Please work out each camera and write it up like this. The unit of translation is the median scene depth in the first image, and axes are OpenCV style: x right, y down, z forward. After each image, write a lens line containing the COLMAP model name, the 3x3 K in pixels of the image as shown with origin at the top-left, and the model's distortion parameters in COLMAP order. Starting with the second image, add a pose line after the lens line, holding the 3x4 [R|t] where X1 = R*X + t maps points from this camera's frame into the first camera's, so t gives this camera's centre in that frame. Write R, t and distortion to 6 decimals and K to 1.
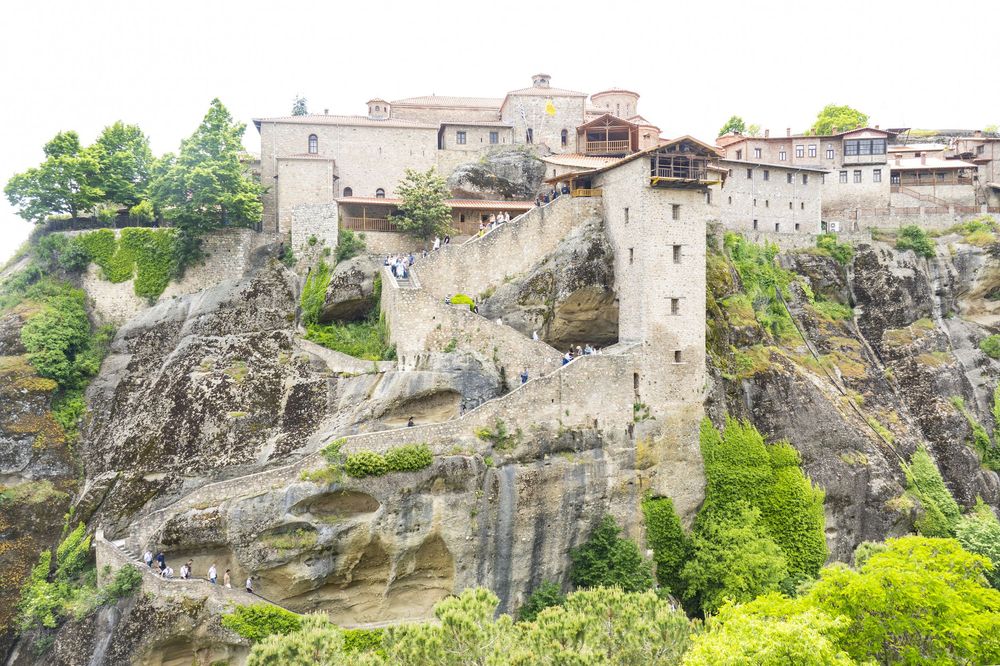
lens RADIAL K [[808.0, 0, 499.5], [0, 808.0, 333.3], [0, 0, 1]] dist [-0.022174, -0.007740]
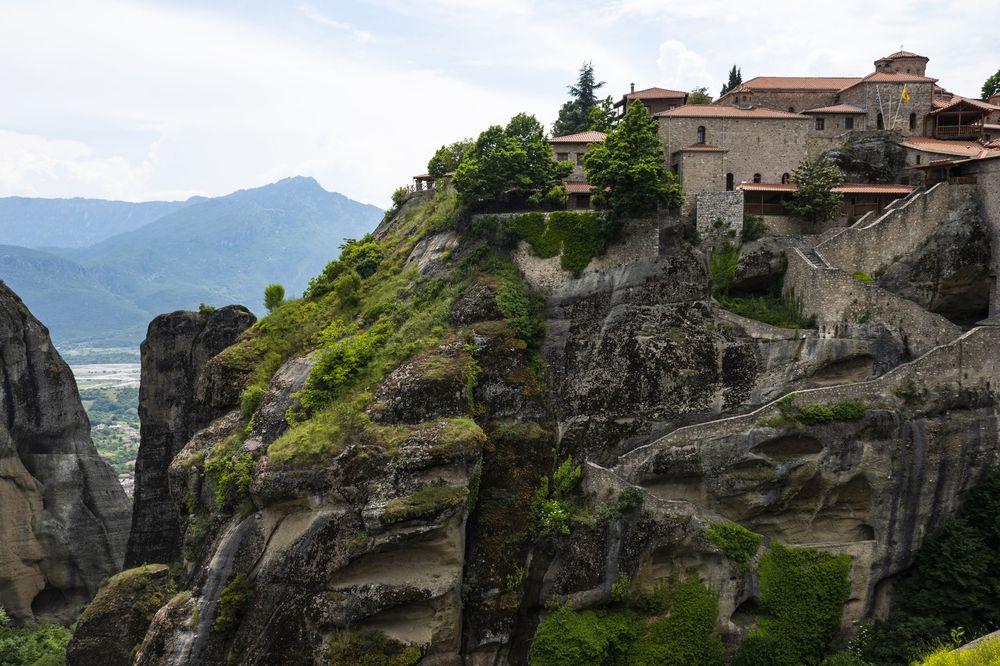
lens RADIAL K [[893.6, 0, 500.1], [0, 893.6, 335.1], [0, 0, 1]] dist [0.006069, 0.003802]
pose [[0.993428, 0.016659, -0.113241, -0.441713], [-0.009712, 0.998052, 0.061626, -0.034335], [0.114047, -0.060122, 0.991654, -0.361844]]
